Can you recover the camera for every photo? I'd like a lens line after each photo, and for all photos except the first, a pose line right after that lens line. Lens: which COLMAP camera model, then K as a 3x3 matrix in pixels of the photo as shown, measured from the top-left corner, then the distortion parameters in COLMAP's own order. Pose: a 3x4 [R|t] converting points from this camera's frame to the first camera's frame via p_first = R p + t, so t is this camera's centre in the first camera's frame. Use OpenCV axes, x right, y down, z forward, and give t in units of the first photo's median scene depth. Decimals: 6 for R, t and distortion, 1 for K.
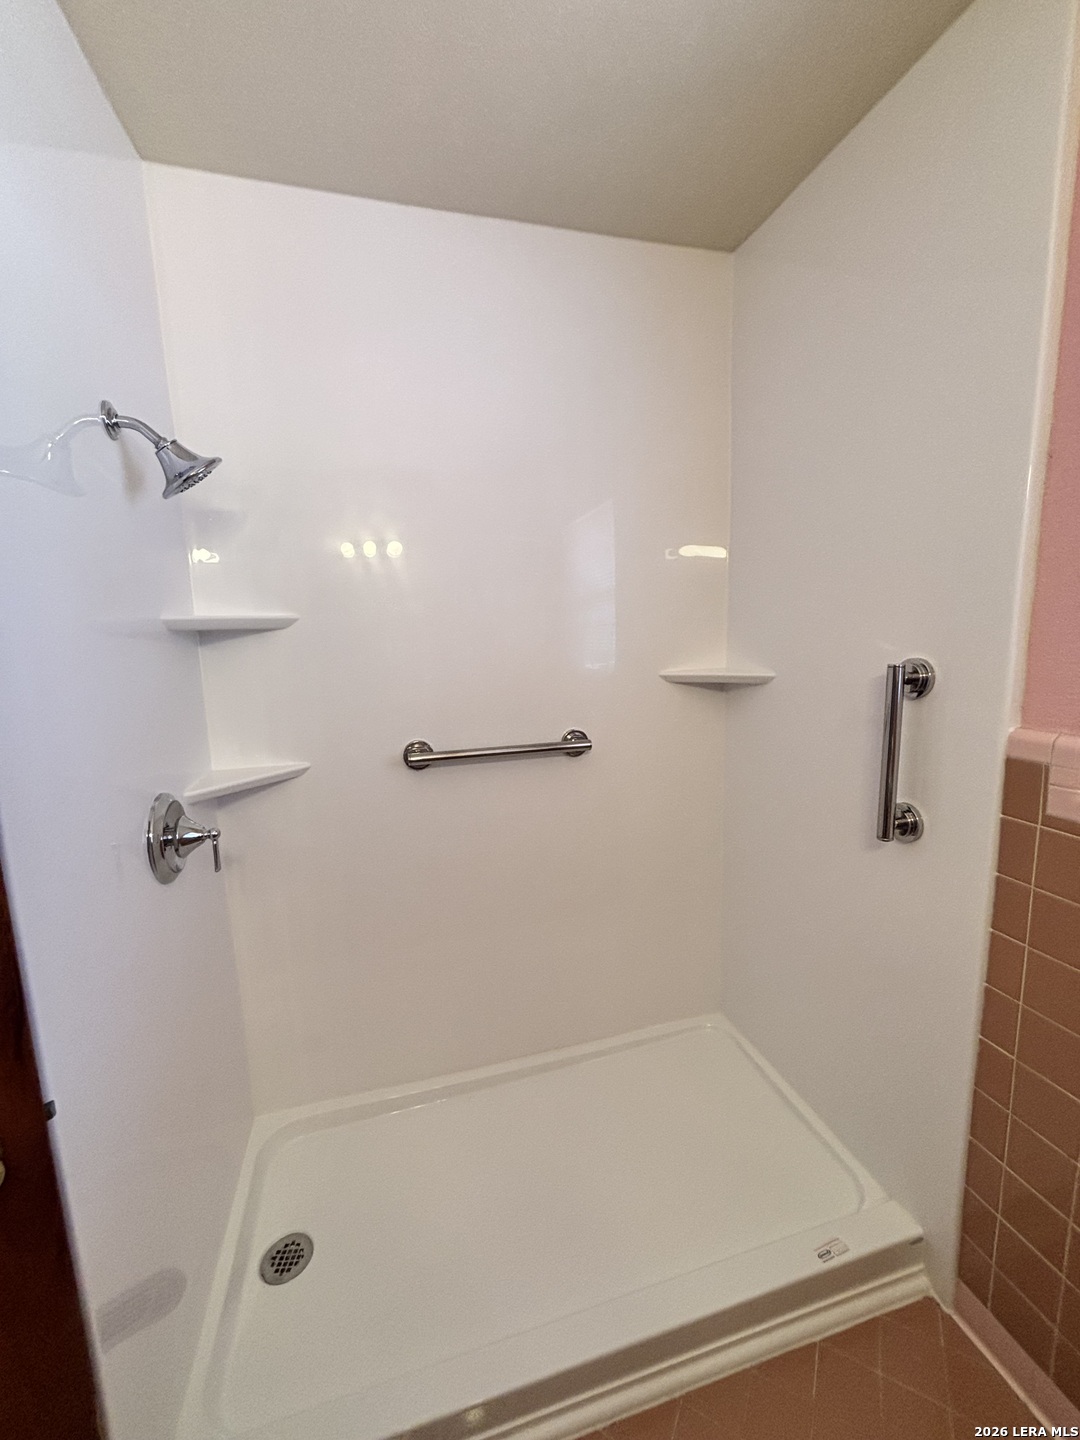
lens RADIAL K [[593.3, 0, 542.6], [0, 593.3, 724.1], [0, 0, 1]] dist [-0.000170, -0.000091]
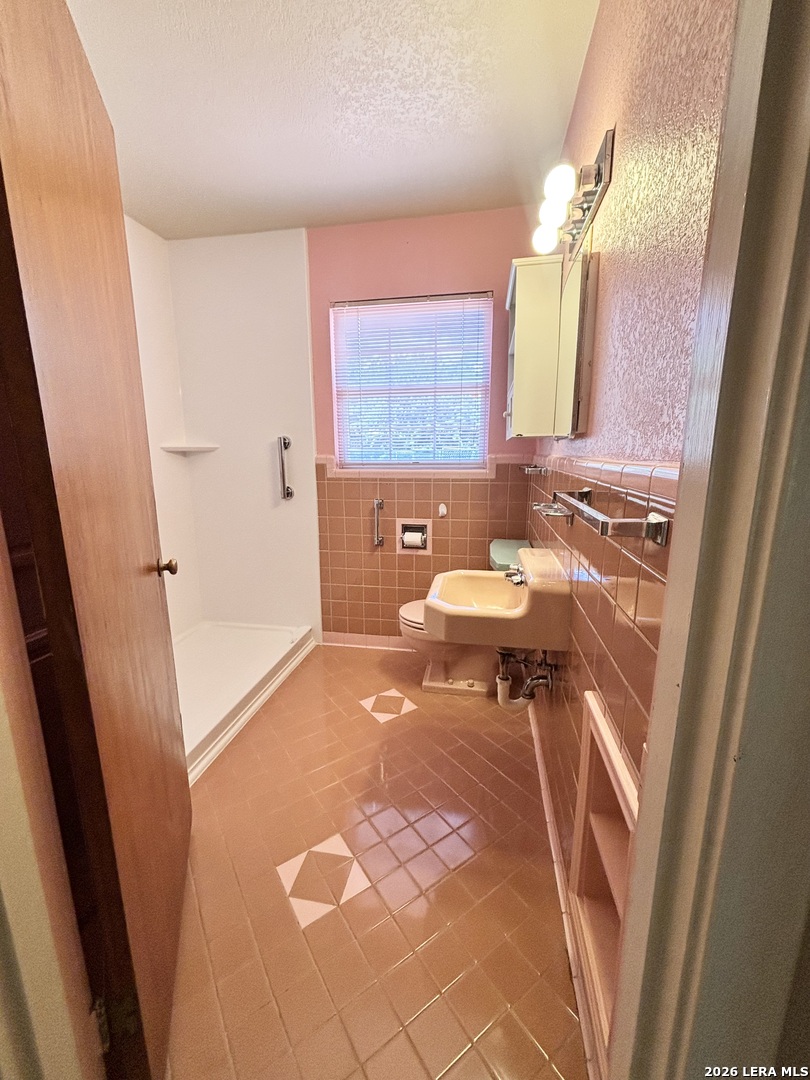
lens RADIAL K [[444.9, 0, 407.0], [0, 444.9, 543.0], [0, 0, 1]] dist [-0.000170, -0.000091]
pose [[0.431687, -0.161666, 0.887418, -1.158969], [0.128779, 0.984776, 0.116757, 0.236975], [-0.892784, 0.063878, 0.445934, -0.510096]]
